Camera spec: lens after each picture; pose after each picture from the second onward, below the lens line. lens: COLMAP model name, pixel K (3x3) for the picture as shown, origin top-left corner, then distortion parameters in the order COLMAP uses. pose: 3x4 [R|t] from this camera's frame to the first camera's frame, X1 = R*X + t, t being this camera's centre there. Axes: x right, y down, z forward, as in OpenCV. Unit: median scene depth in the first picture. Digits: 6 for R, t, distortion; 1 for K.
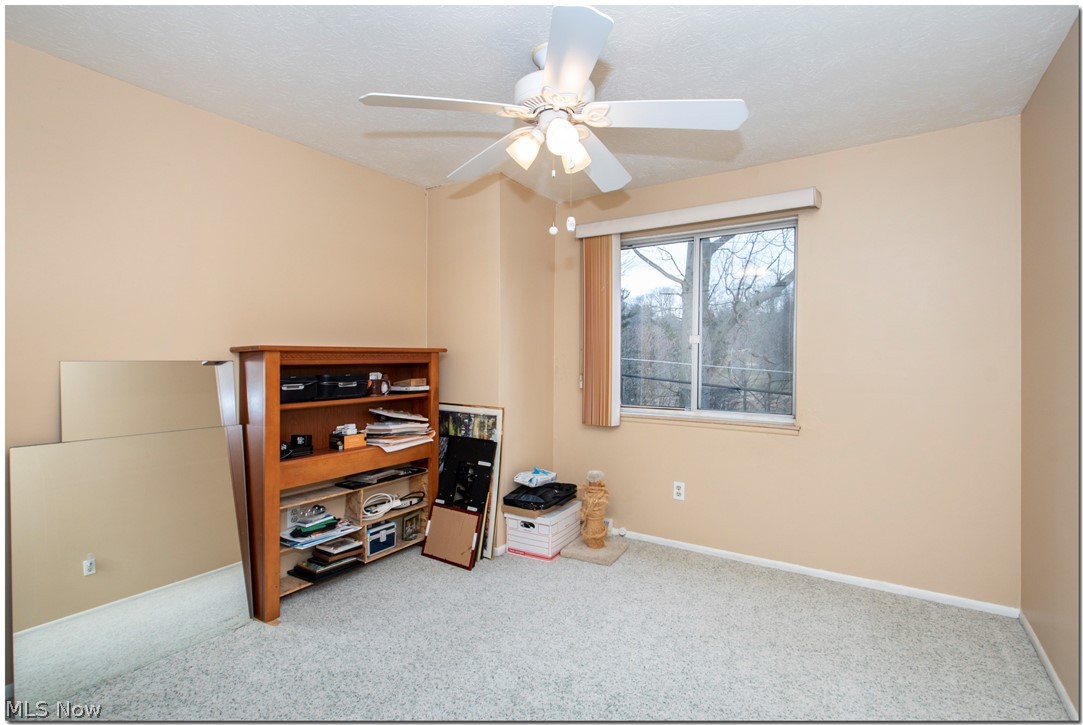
lens RADIAL K [[493.2, 0, 545.2], [0, 493.2, 364.5], [0, 0, 1]] dist [-0.002241, 0.000207]
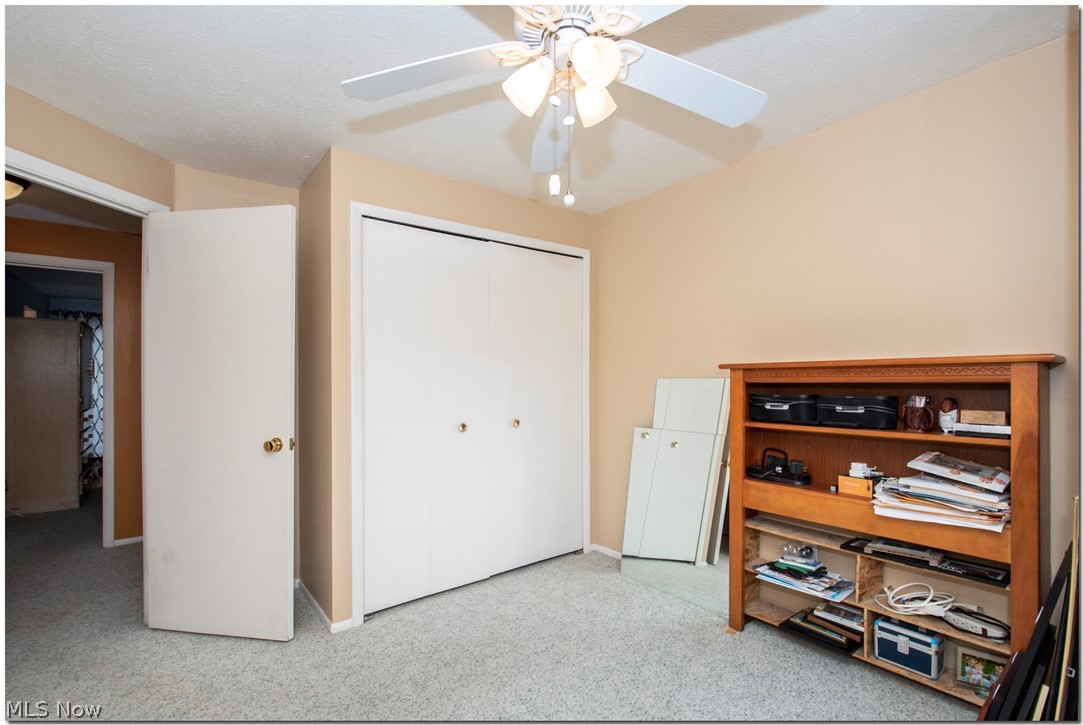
lens RADIAL K [[493.2, 0, 546.0], [0, 493.2, 371.0], [0, 0, 1]] dist [-0.002241, 0.000207]
pose [[-0.288746, -0.008499, -0.957368, 0.445860], [-0.001863, 0.999964, -0.008316, -0.011380], [0.957404, -0.000618, -0.288751, 0.741179]]
